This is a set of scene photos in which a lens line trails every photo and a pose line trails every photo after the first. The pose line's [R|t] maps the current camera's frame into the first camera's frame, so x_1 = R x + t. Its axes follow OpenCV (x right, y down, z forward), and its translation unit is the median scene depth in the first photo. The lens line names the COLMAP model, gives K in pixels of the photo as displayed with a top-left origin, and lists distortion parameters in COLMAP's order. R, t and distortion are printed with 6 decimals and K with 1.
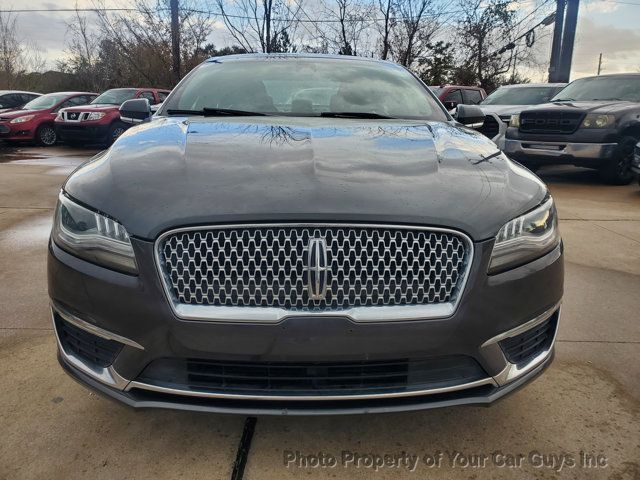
lens RADIAL K [[488.7, 0, 336.5], [0, 488.7, 226.3], [0, 0, 1]] dist [0.003852, 0.018170]
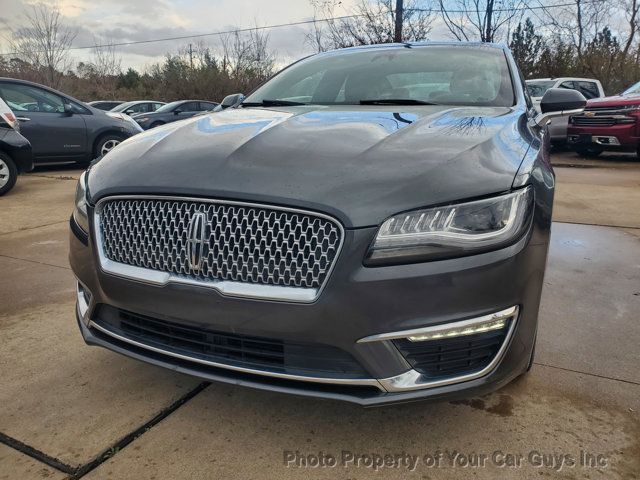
lens RADIAL K [[488.7, 0, 332.2], [0, 488.7, 235.0], [0, 0, 1]] dist [0.003852, 0.018170]
pose [[0.909256, 0.083804, -0.407714, 0.639692], [-0.075125, 0.996477, 0.037283, 0.011263], [0.409402, -0.003270, 0.912348, 0.134555]]
